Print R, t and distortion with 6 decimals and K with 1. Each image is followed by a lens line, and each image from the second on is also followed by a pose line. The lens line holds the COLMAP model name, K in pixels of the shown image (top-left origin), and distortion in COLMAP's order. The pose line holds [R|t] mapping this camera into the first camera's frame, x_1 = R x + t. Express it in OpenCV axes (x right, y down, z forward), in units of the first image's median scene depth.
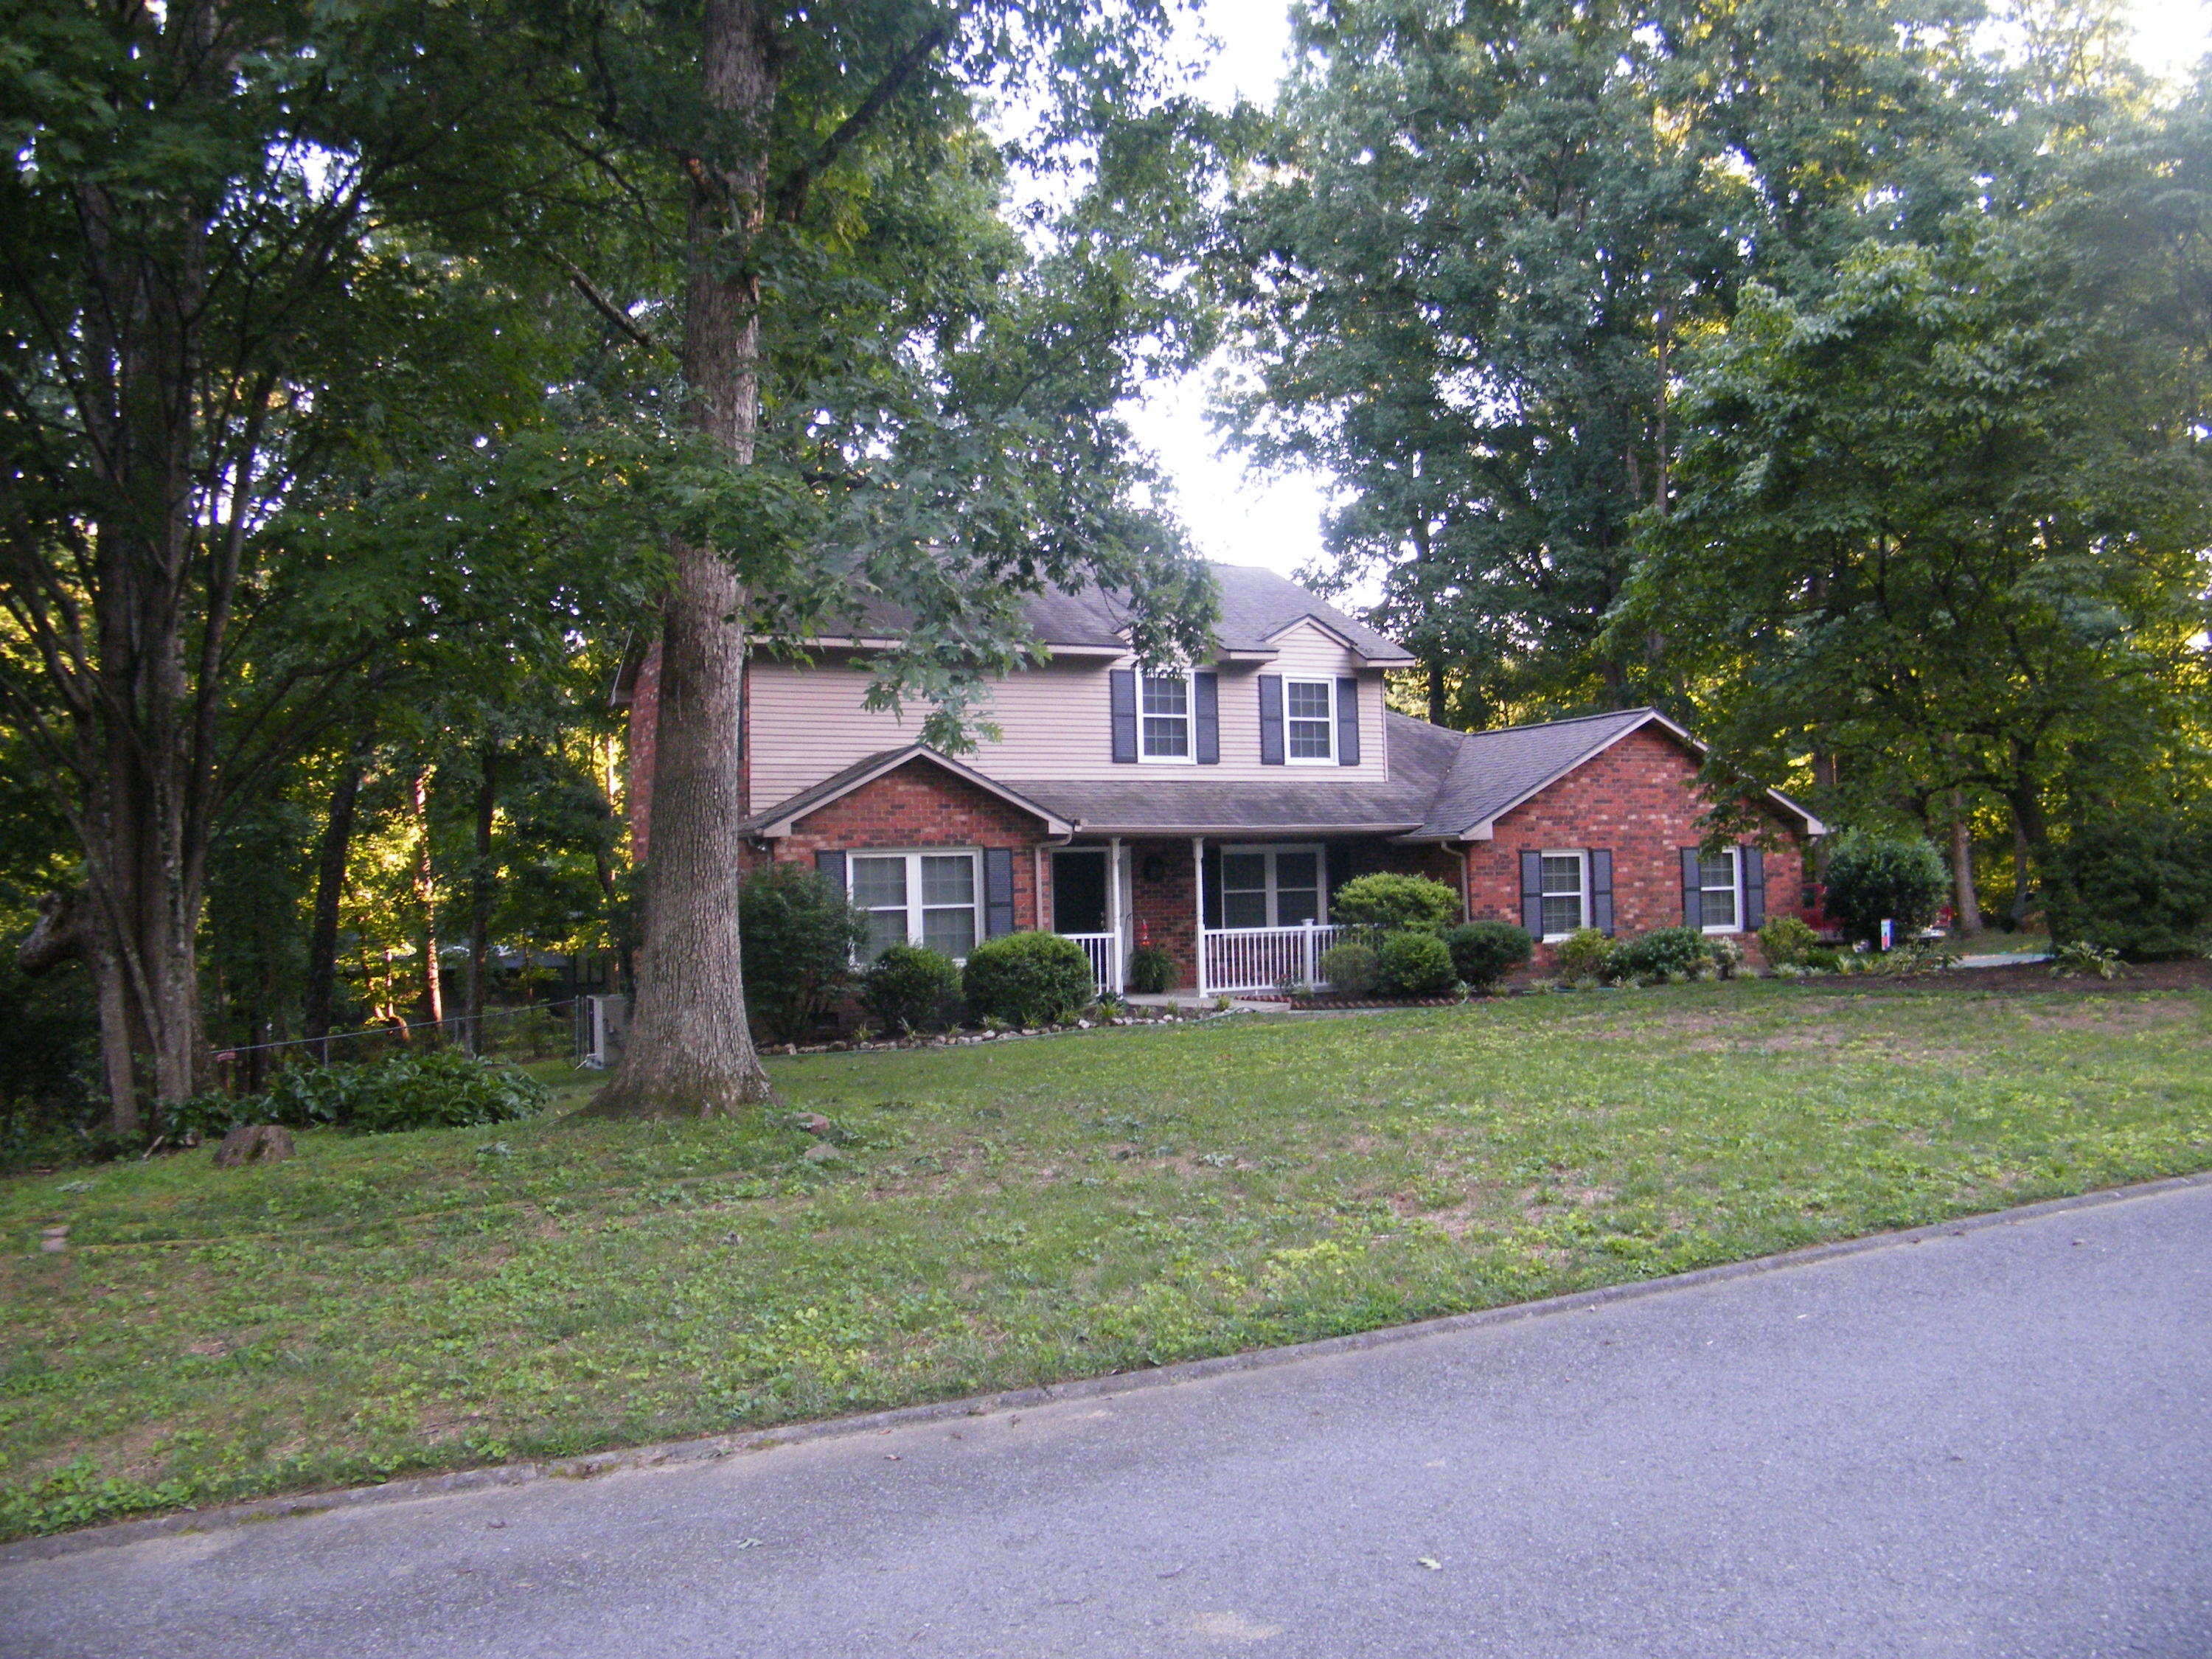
lens RADIAL K [[1832.4, 0, 1106.0], [0, 1832.4, 829.5], [0, 0, 1]] dist [-0.160608, 0.112861]
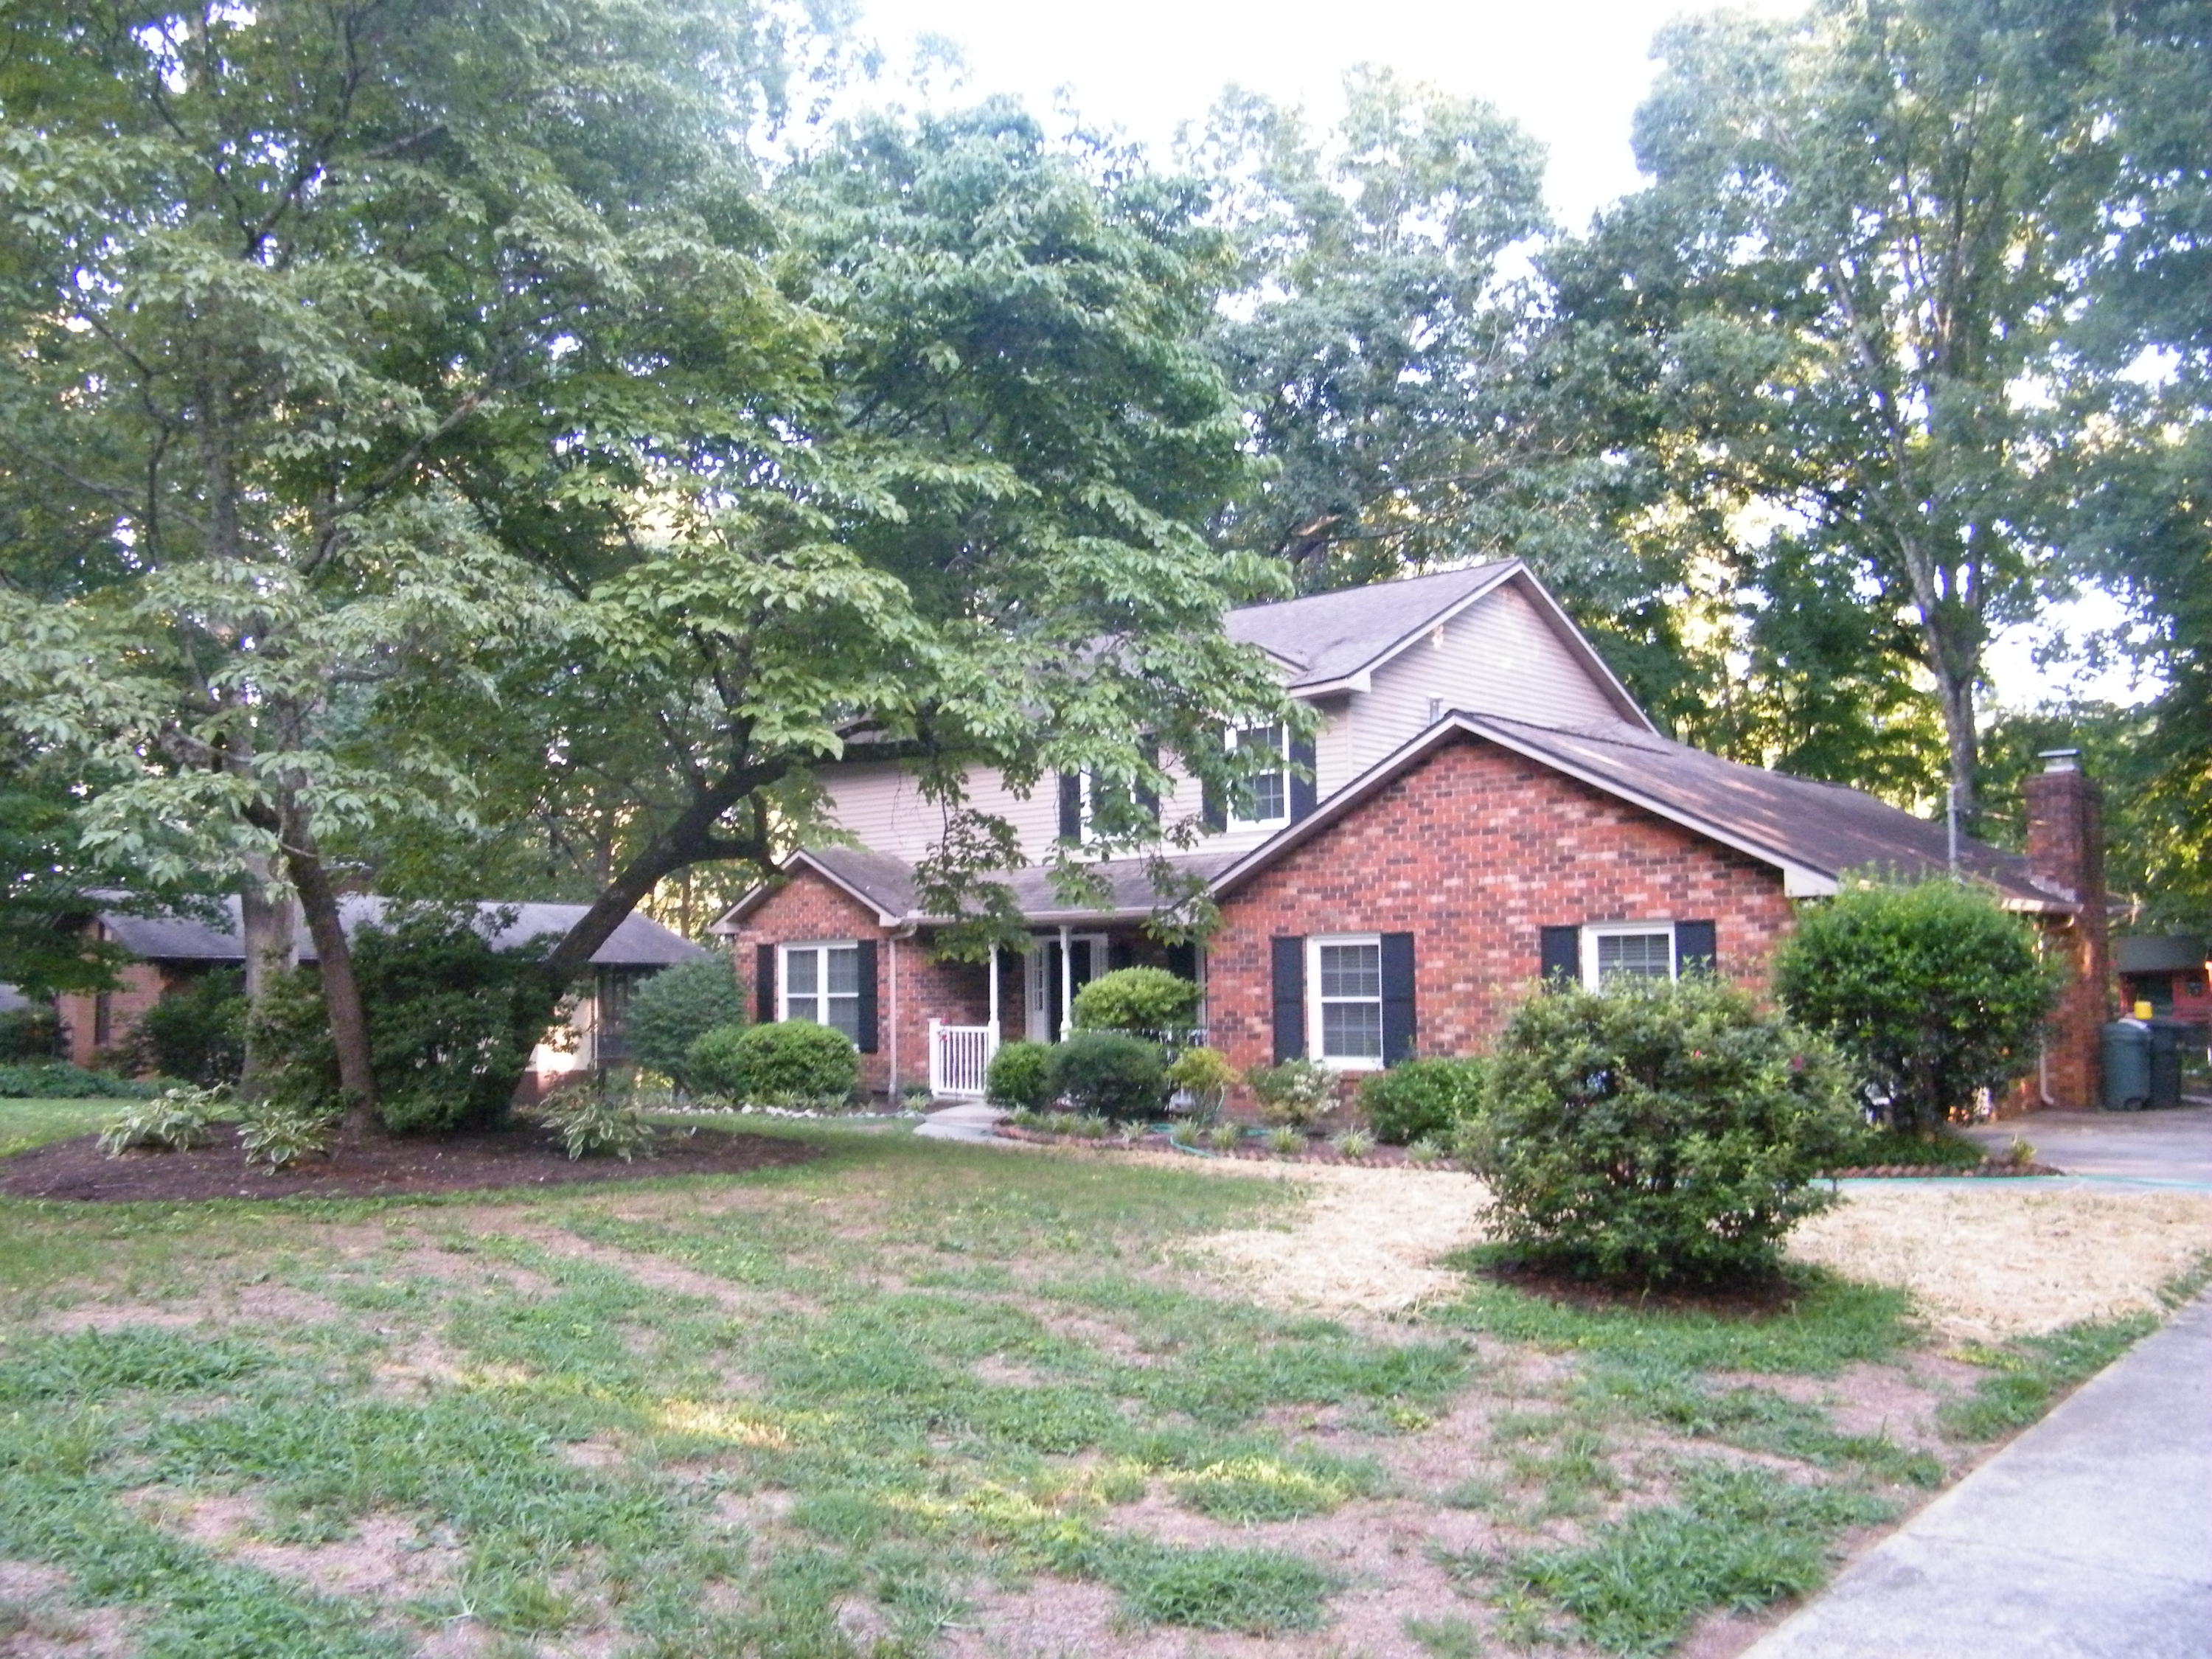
lens RADIAL K [[1832.4, 0, 1106.0], [0, 1832.4, 829.5], [0, 0, 1]] dist [-0.160608, 0.112861]
pose [[0.376691, -0.061215, -0.924314, 0.861113], [0.027072, 0.998115, -0.055070, 0.006913], [0.925943, -0.004279, 0.377639, 0.655535]]
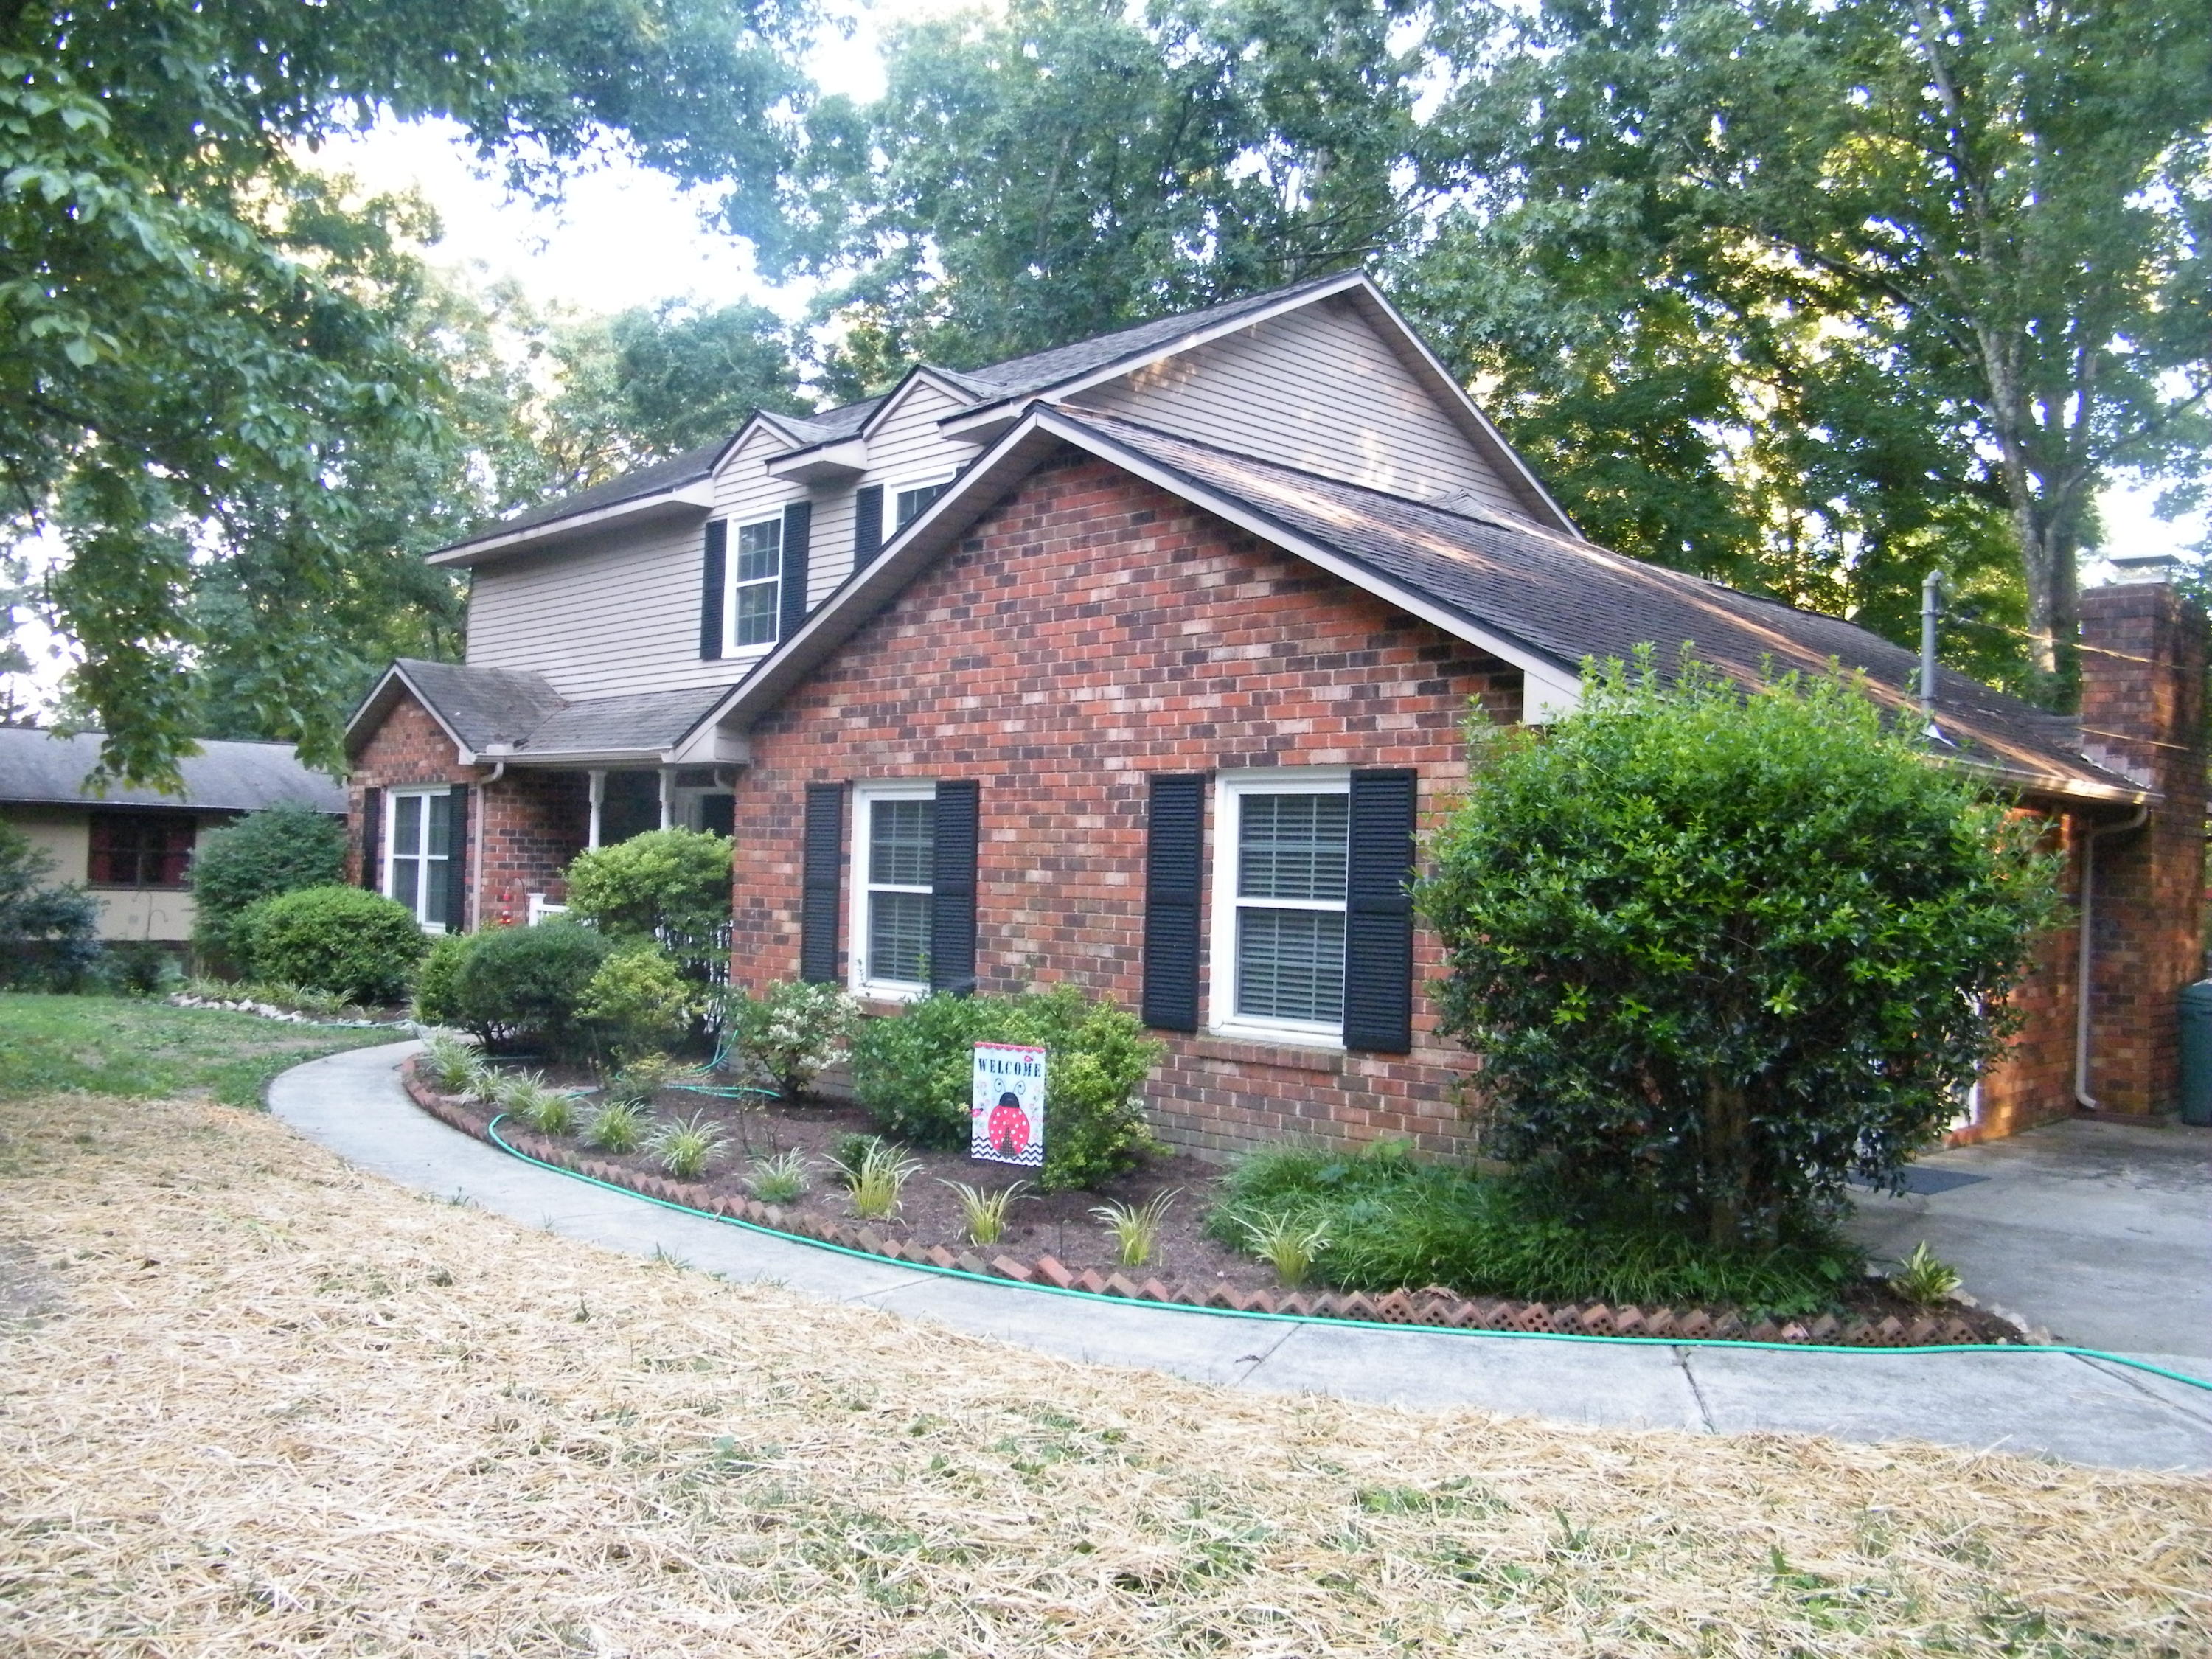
lens RADIAL K [[1832.4, 0, 1106.0], [0, 1832.4, 829.5], [0, 0, 1]] dist [-0.160608, 0.112861]
pose [[0.319081, 0.010952, -0.947664, 0.673356], [-0.010819, 0.999910, 0.007913, 0.017880], [0.947666, 0.007727, 0.319171, 0.910763]]
